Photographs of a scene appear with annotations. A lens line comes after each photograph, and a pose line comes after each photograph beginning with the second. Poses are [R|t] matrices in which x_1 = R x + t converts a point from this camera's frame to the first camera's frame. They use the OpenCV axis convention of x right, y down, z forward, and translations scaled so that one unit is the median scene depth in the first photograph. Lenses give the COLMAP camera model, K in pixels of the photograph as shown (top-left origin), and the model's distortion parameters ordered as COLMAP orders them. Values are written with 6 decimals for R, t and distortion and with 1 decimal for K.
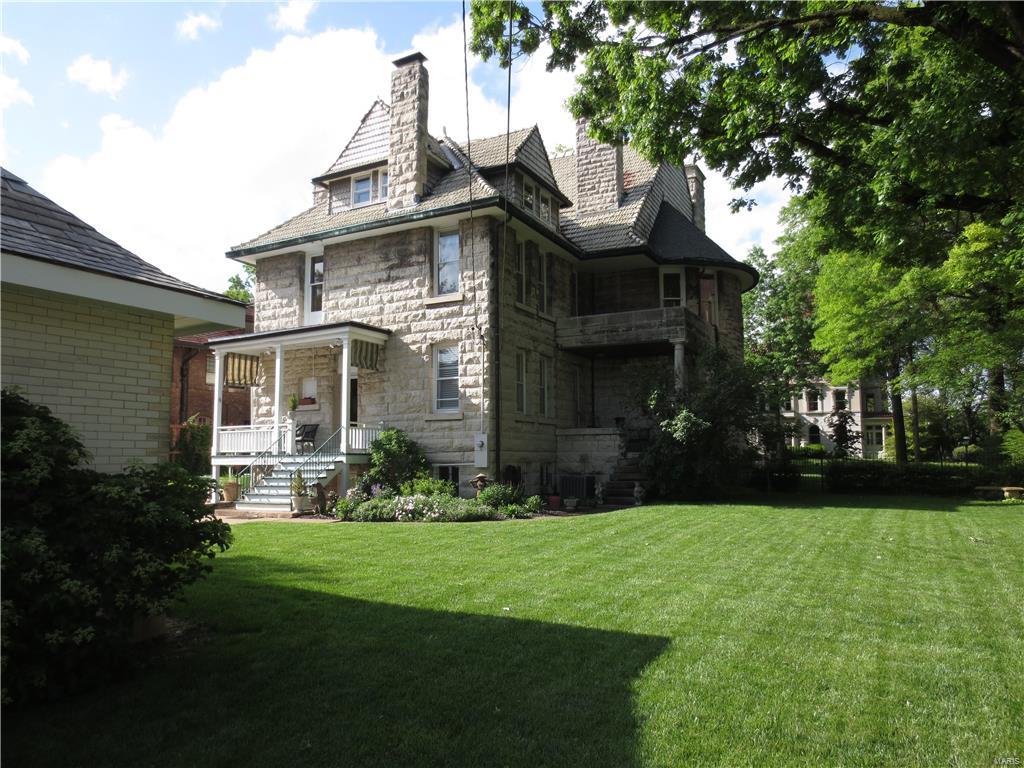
lens RADIAL K [[698.2, 0, 492.4], [0, 698.2, 381.2], [0, 0, 1]] dist [-0.024143, 0.002262]
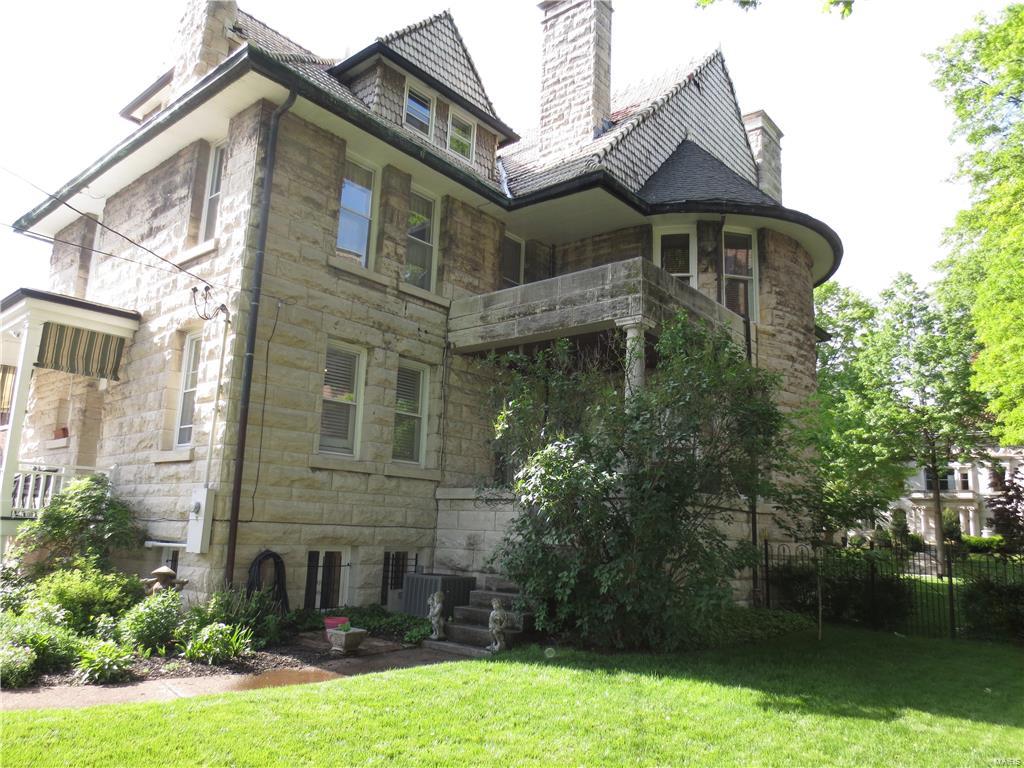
lens RADIAL K [[711.7, 0, 509.9], [0, 711.7, 401.8], [0, 0, 1]] dist [-0.038848, 0.003426]
pose [[0.981964, 0.001204, -0.189062, 0.256396], [-0.015692, 0.997048, -0.075154, 0.039732], [0.188414, 0.076766, 0.979085, 0.428575]]
